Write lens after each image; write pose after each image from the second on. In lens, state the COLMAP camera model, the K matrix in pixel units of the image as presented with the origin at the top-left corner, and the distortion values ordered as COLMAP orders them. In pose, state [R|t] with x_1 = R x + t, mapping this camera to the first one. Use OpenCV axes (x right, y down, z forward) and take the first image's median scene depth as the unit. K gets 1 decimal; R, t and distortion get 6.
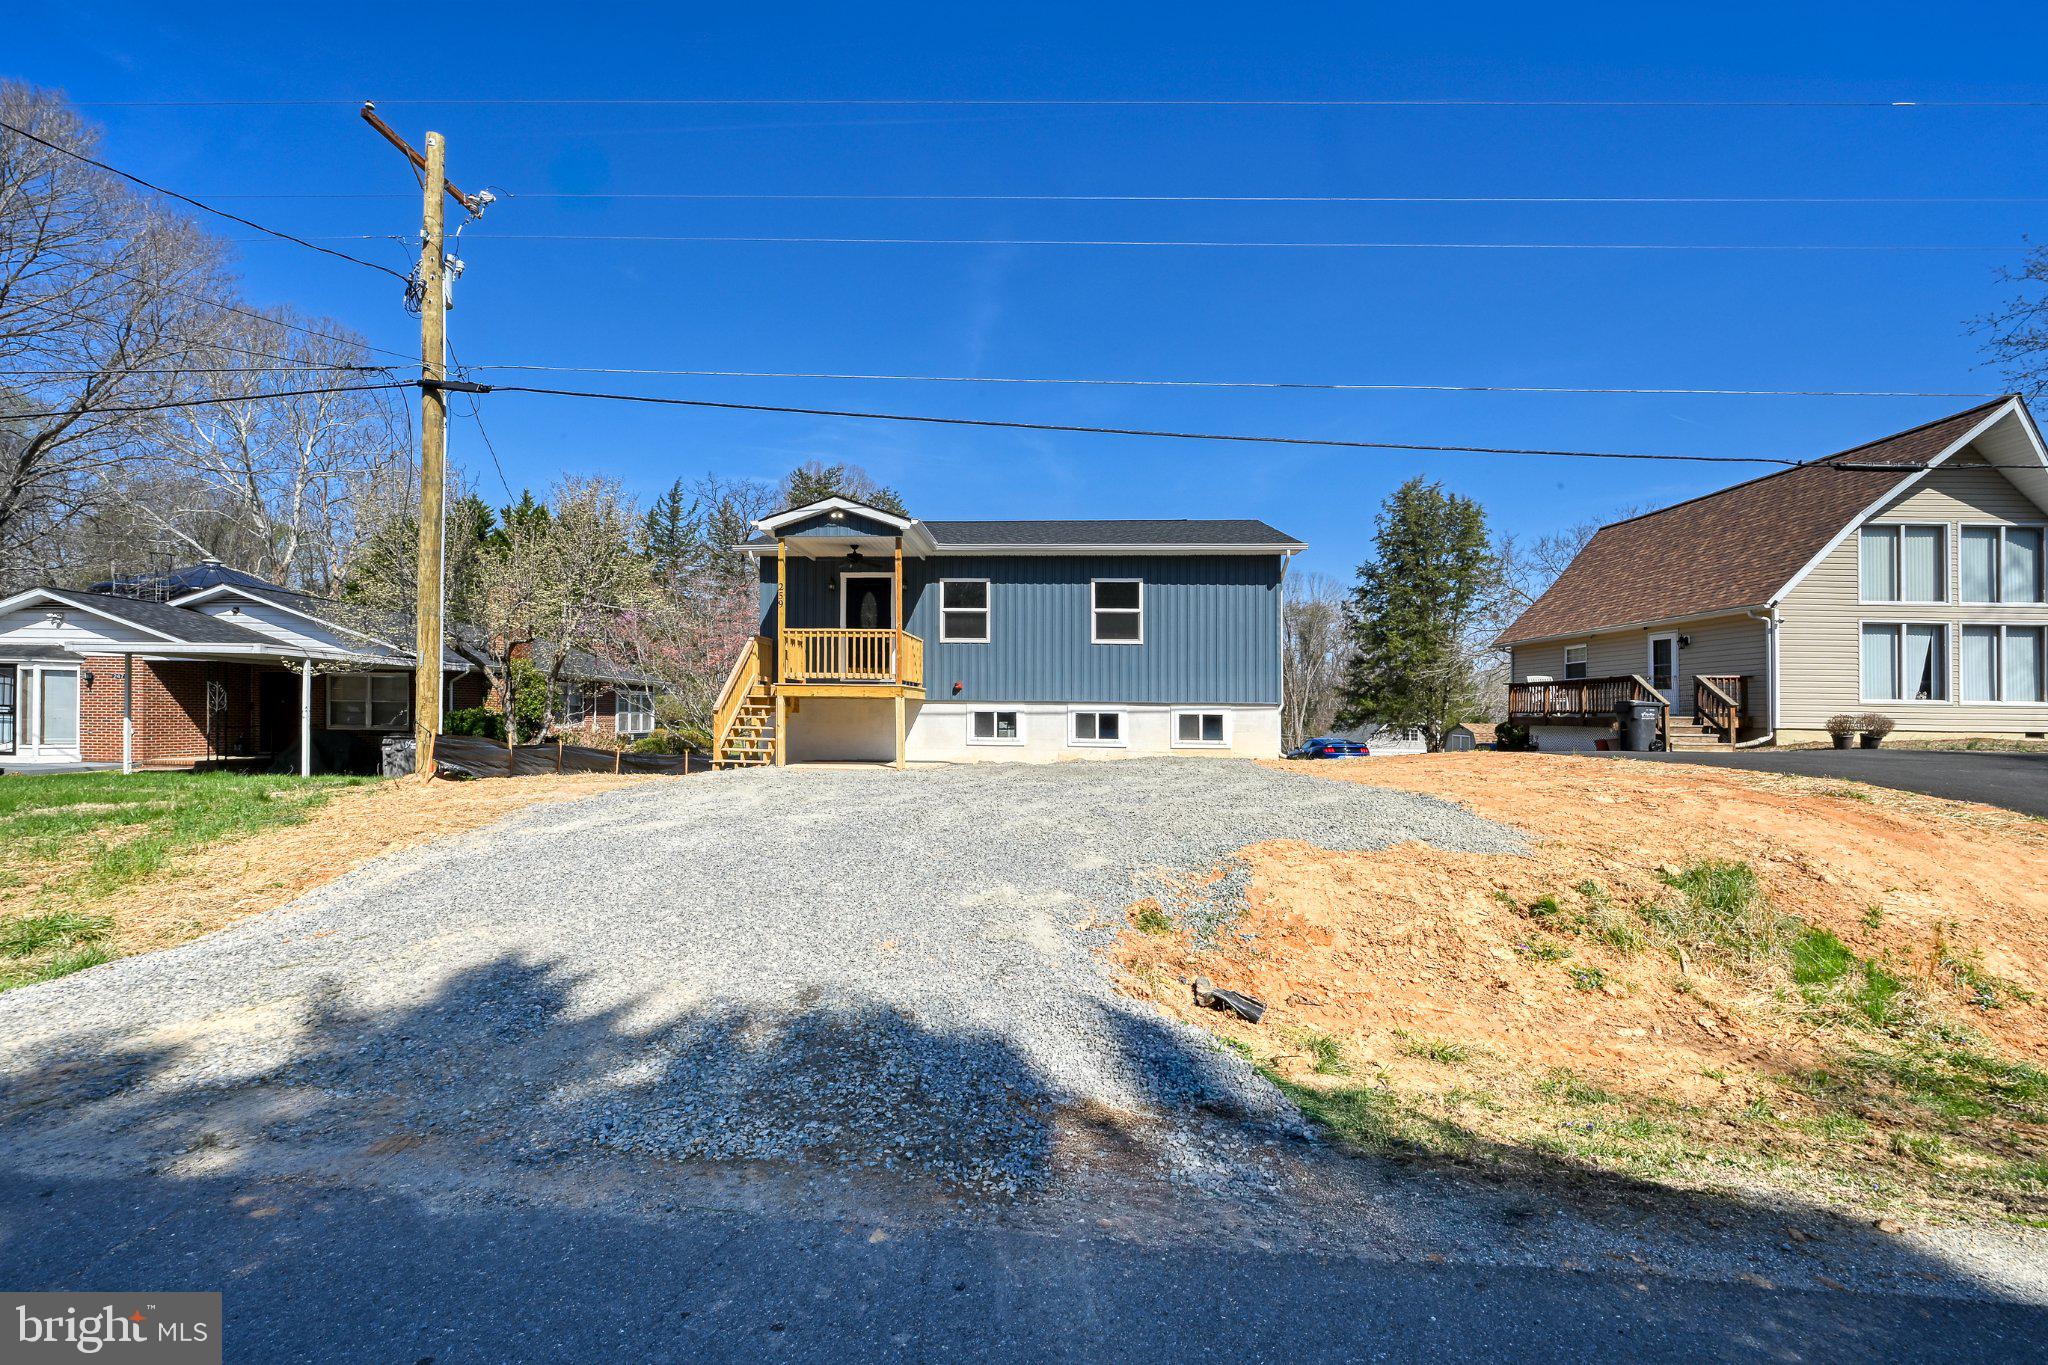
lens RADIAL K [[913.1, 0, 1065.7], [0, 913.1, 660.5], [0, 0, 1]] dist [0.001199, 0.000070]
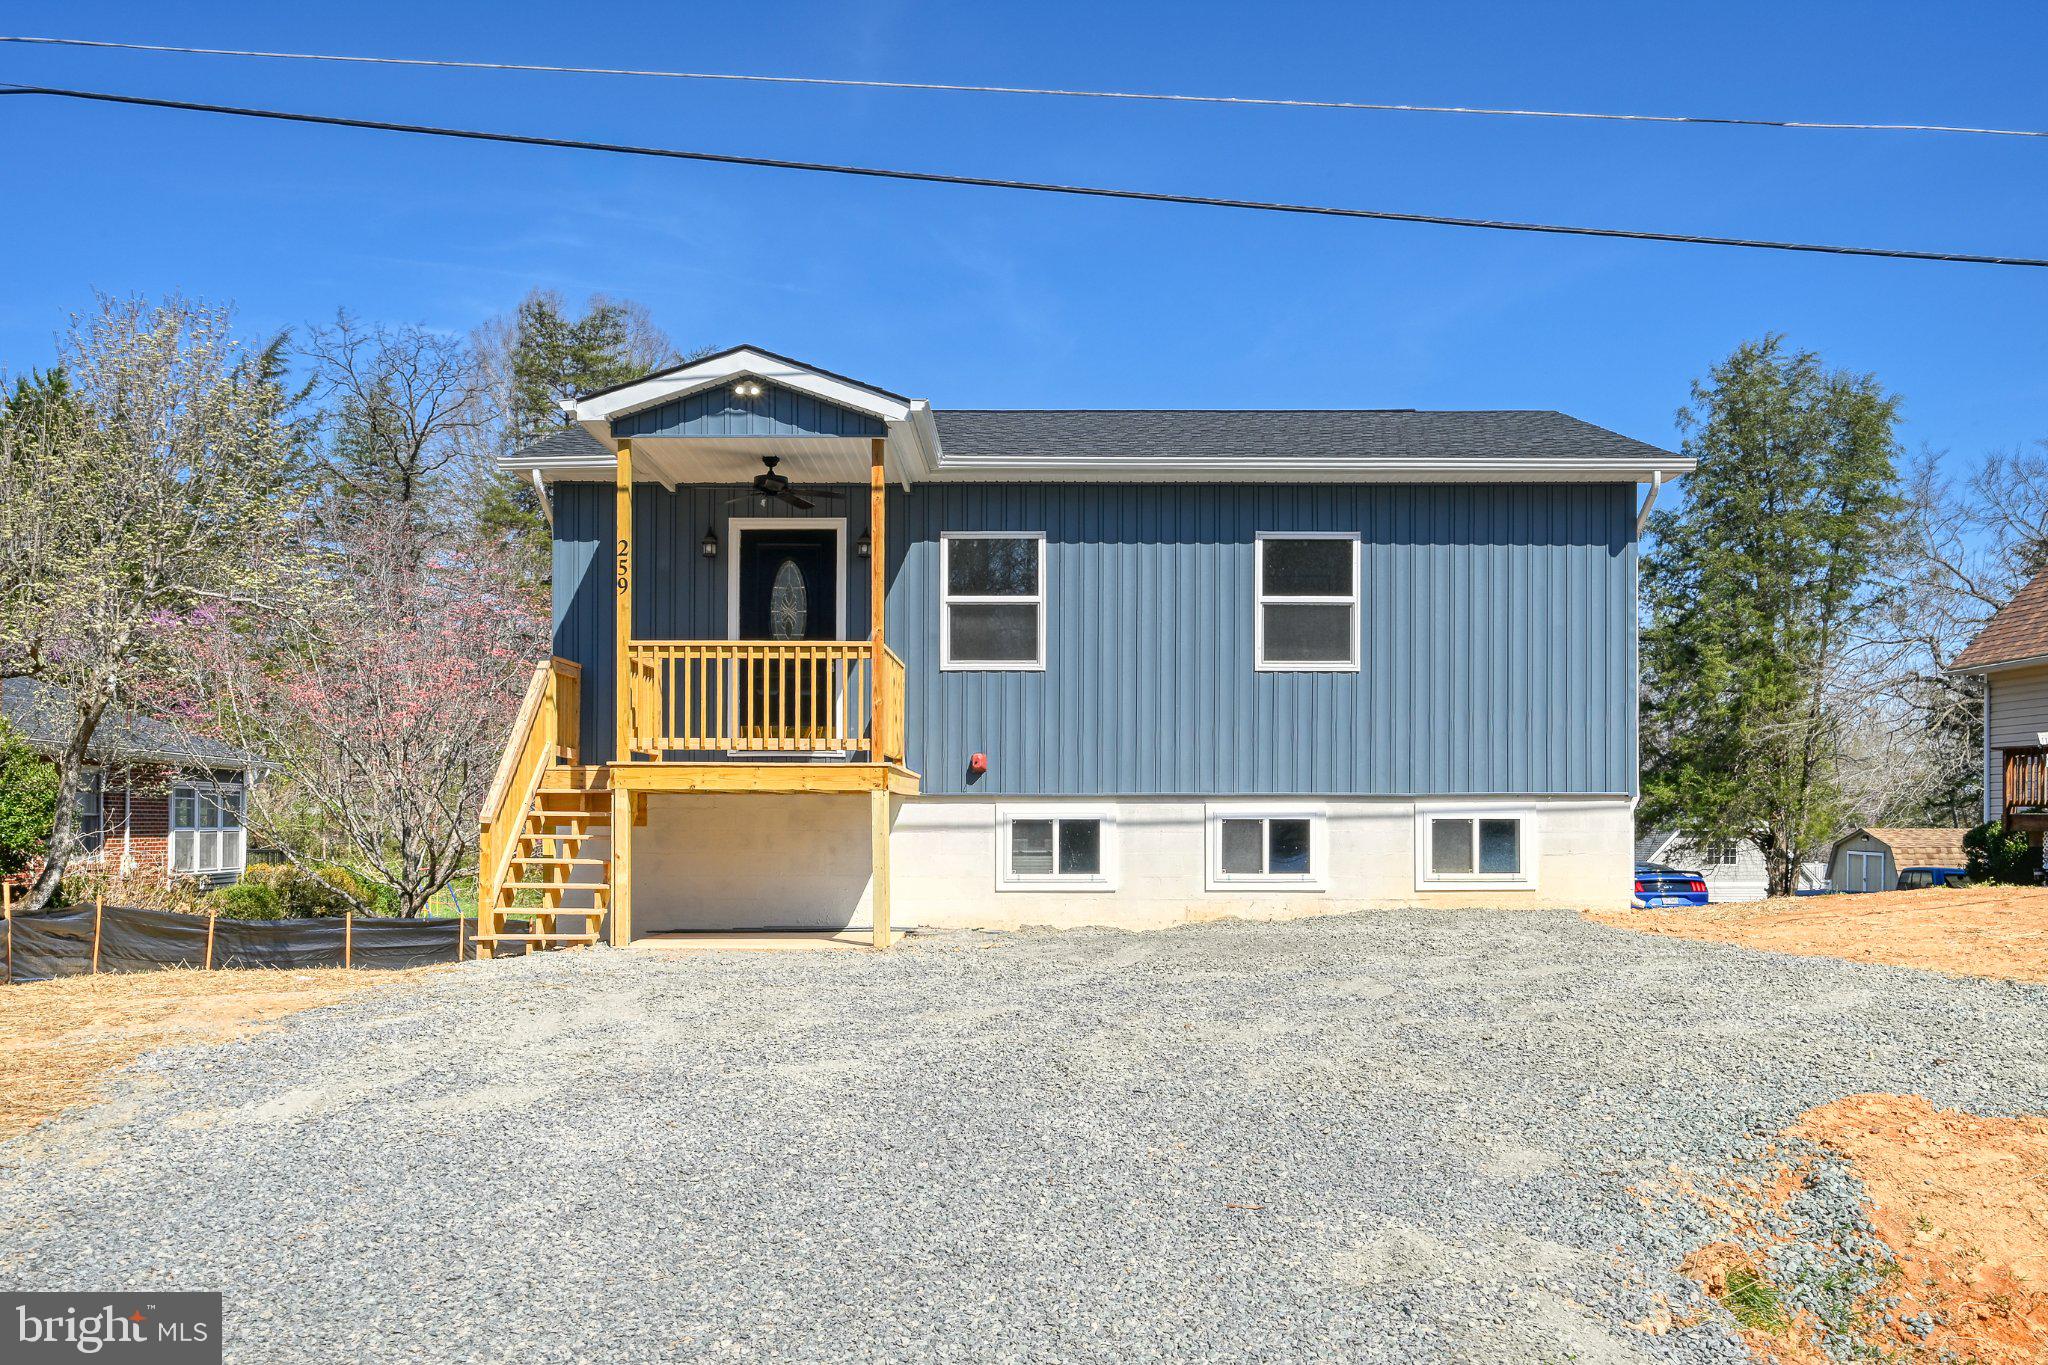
lens RADIAL K [[1800.8, 0, 1021.4], [0, 1800.8, 694.4], [0, 0, 1]] dist [-0.003877, 0.012797]
pose [[0.997243, -0.007698, 0.073806, -0.160545], [0.008404, 0.999922, -0.009260, 0.001344], [-0.073729, 0.009855, 0.997230, 0.087650]]
